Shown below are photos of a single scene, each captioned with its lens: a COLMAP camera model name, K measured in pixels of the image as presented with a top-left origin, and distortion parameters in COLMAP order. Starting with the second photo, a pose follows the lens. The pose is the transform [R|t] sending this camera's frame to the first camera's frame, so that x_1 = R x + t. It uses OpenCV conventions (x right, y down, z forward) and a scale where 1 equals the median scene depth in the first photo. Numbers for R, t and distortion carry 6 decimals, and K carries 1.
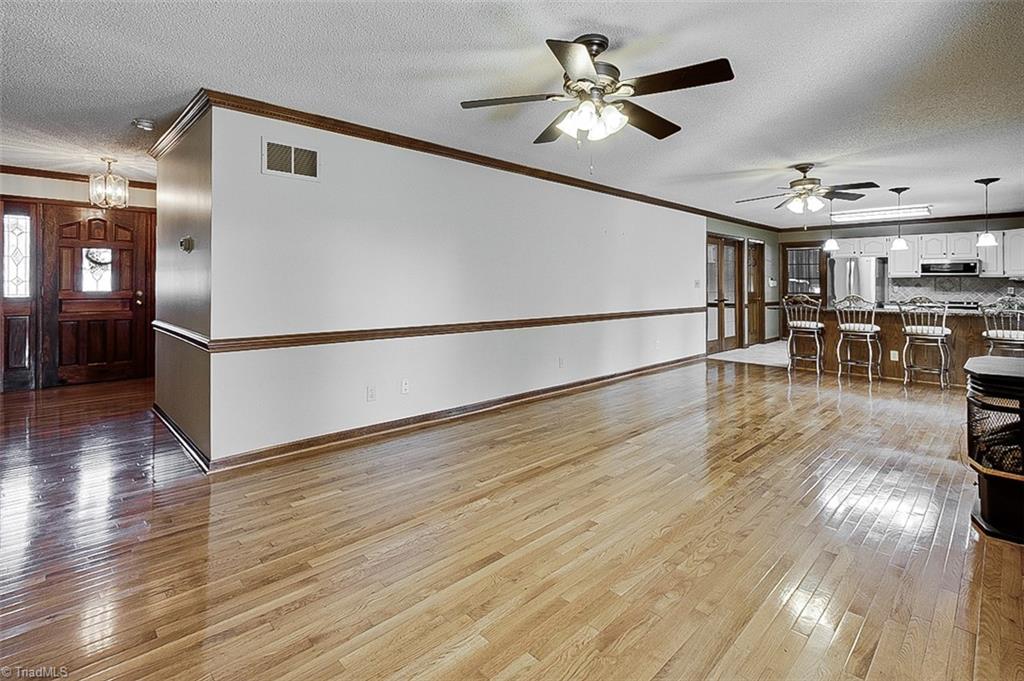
lens RADIAL K [[474.1, 0, 516.0], [0, 474.1, 278.7], [0, 0, 1]] dist [-0.020708, 0.005983]
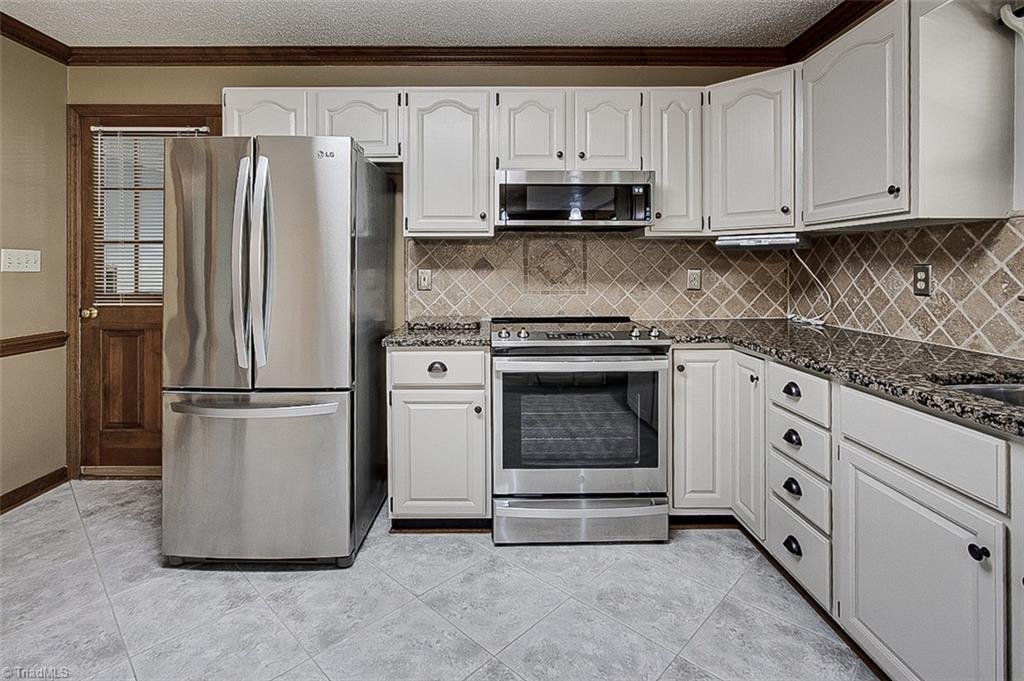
lens RADIAL K [[530.2, 0, 576.3], [0, 530.2, 262.5], [0, 0, 1]] dist [-0.001710, 0.004183]
pose [[0.603130, 0.000177, 0.797643, 0.671254], [-0.005152, 0.999980, 0.003674, 0.012234], [-0.797627, -0.006325, 0.603118, 0.807631]]
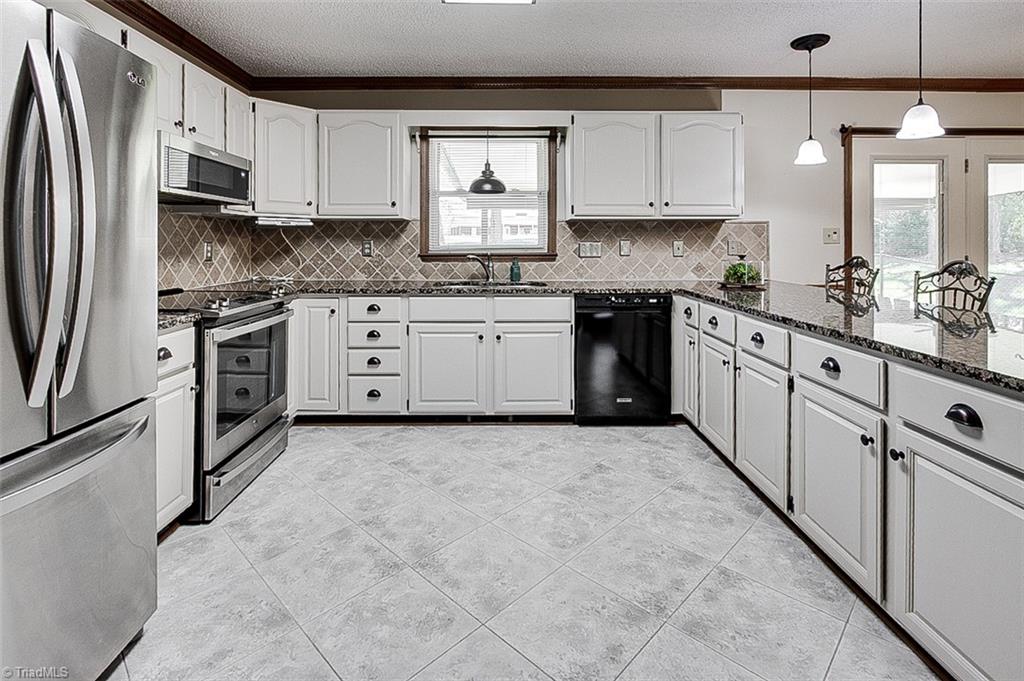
lens RADIAL K [[530.2, 0, 451.4], [0, 530.2, 248.9], [0, 0, 1]] dist [-0.001710, 0.004183]
pose [[-0.752878, -0.006775, 0.658125, 0.592088], [-0.009745, 0.999952, -0.000854, 0.021116], [-0.658088, -0.007056, -0.752908, 1.146792]]
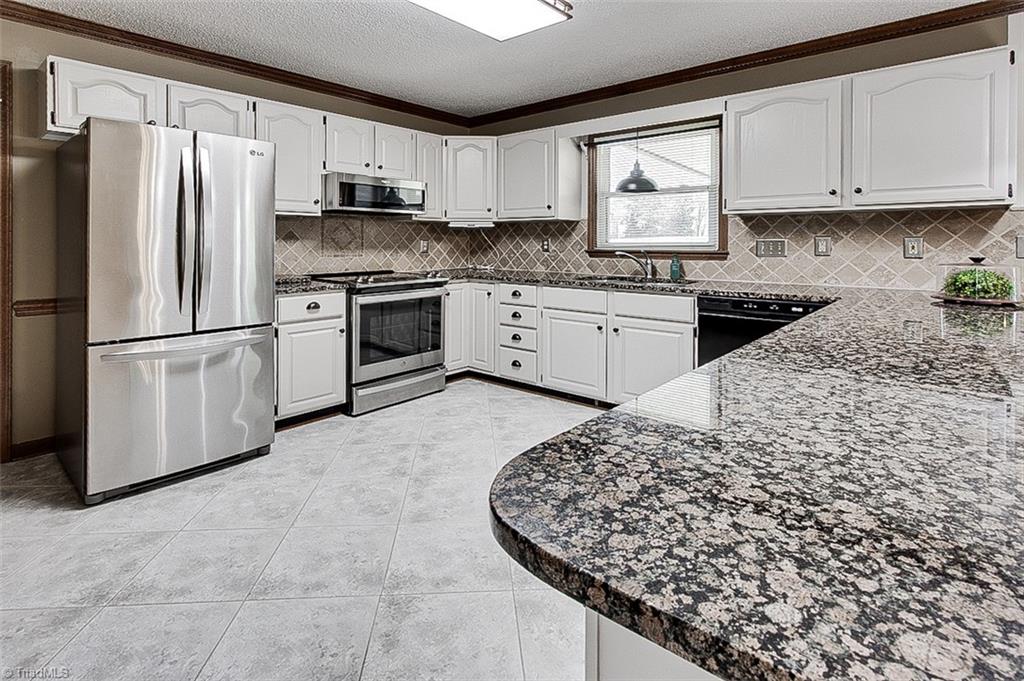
lens RADIAL K [[488.9, 0, 494.8], [0, 488.9, 242.3], [0, 0, 1]] dist [-0.008648, 0.002749]
pose [[-0.132934, -0.003156, 0.991120, 0.449117], [-0.013686, 0.999905, 0.001348, 0.018023], [-0.991030, -0.013386, -0.132965, 0.955578]]
